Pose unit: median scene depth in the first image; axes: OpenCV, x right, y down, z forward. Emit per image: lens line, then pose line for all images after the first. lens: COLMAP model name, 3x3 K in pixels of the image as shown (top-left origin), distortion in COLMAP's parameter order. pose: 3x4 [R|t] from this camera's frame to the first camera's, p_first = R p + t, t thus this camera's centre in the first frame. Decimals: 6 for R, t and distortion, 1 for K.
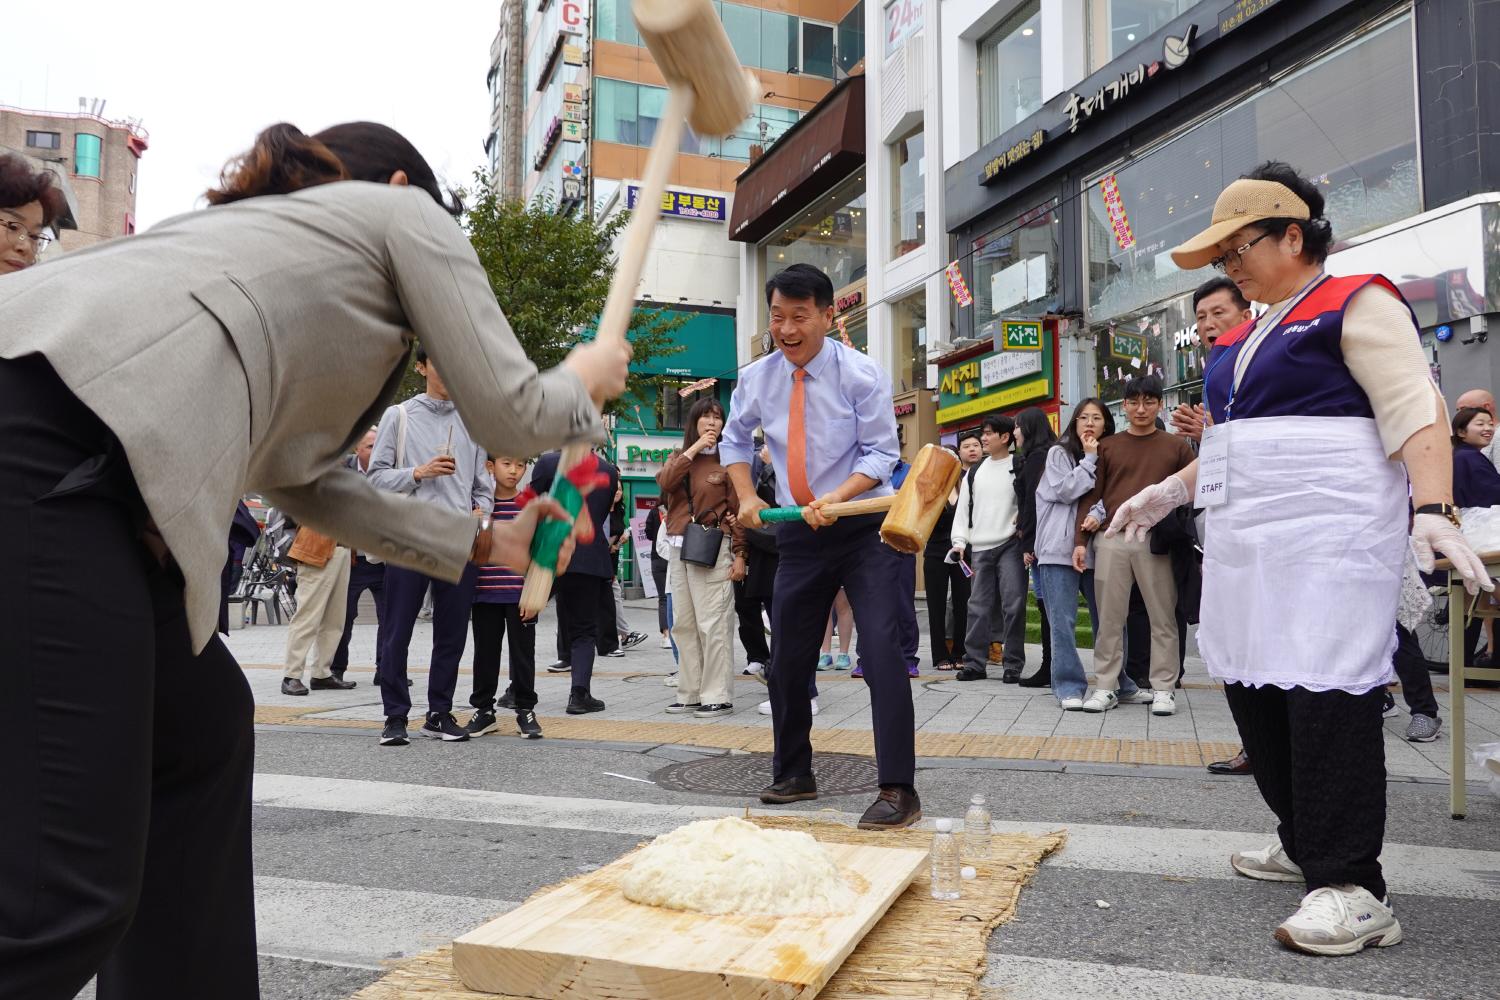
lens RADIAL K [[1130.4, 0, 728.0], [0, 1130.4, 493.9], [0, 0, 1]] dist [-0.027287, 0.007589]
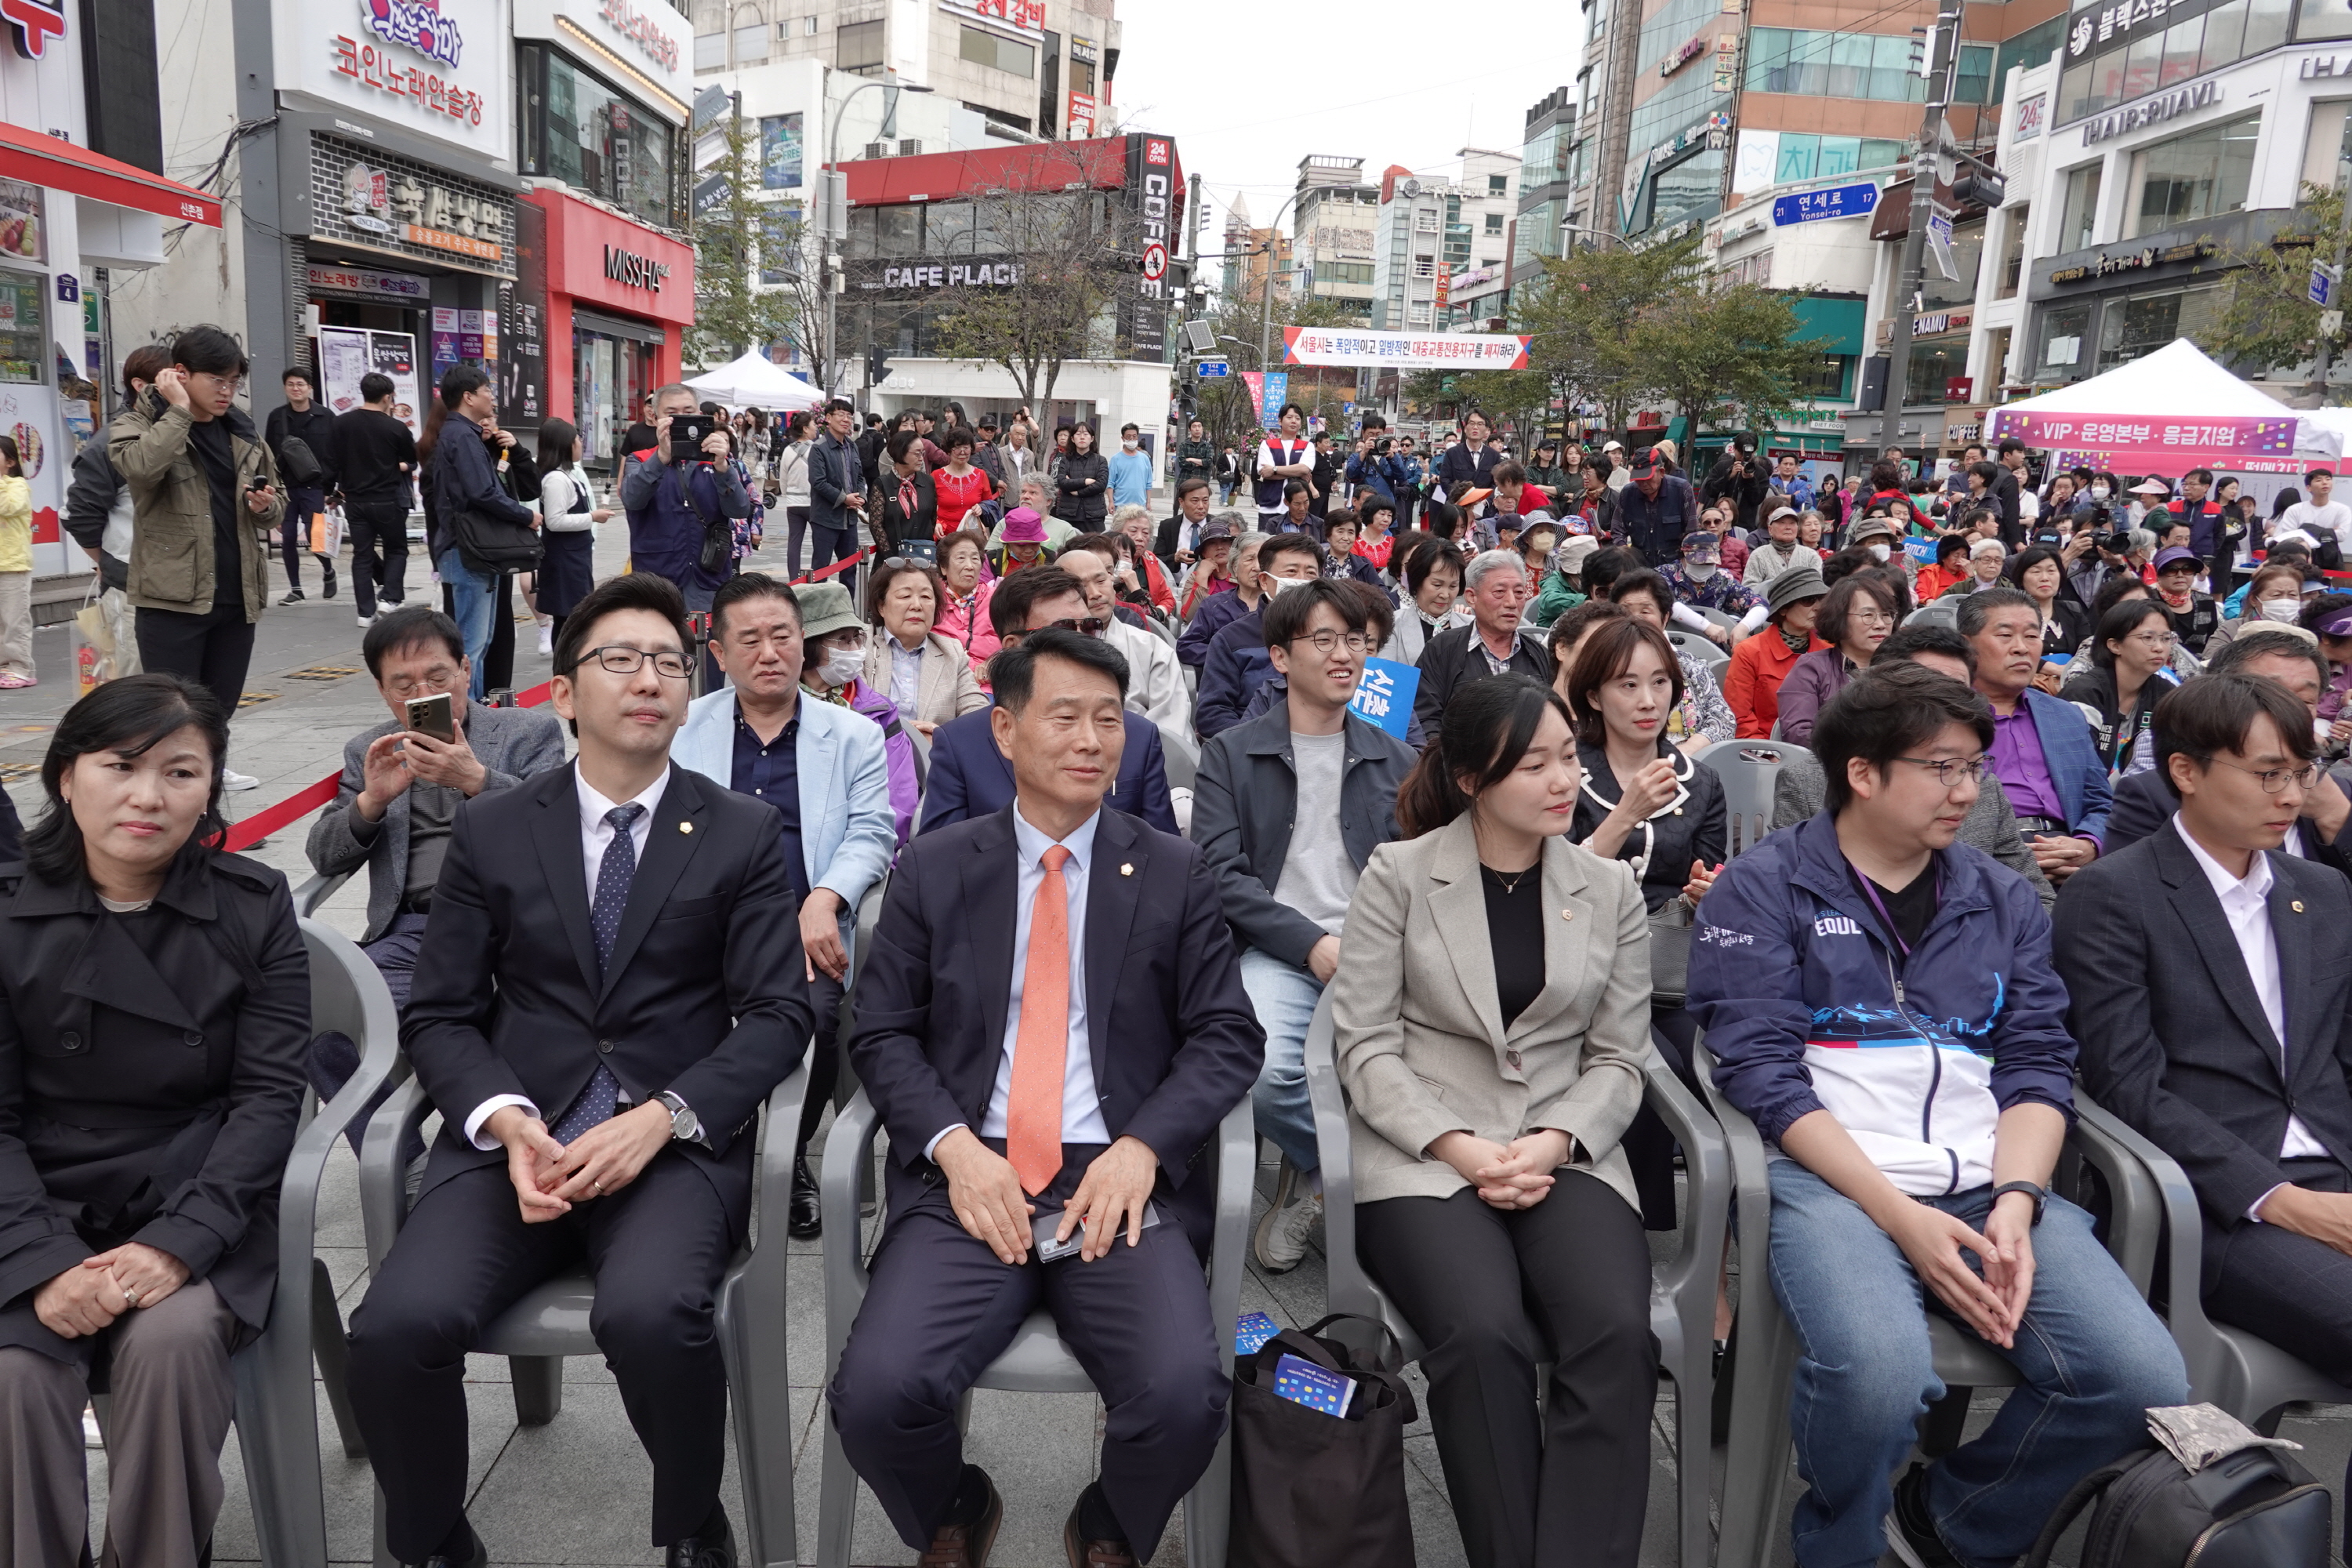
lens RADIAL K [[1730.7, 0, 1176.0], [0, 1730.7, 784.0], [0, 0, 1]] dist [-0.008016, 0.013661]
pose [[0.946906, 0.112712, -0.301108, -0.131978], [-0.033433, 0.965979, 0.256451, -0.175841], [0.319769, -0.232768, 0.918459, -1.821166]]
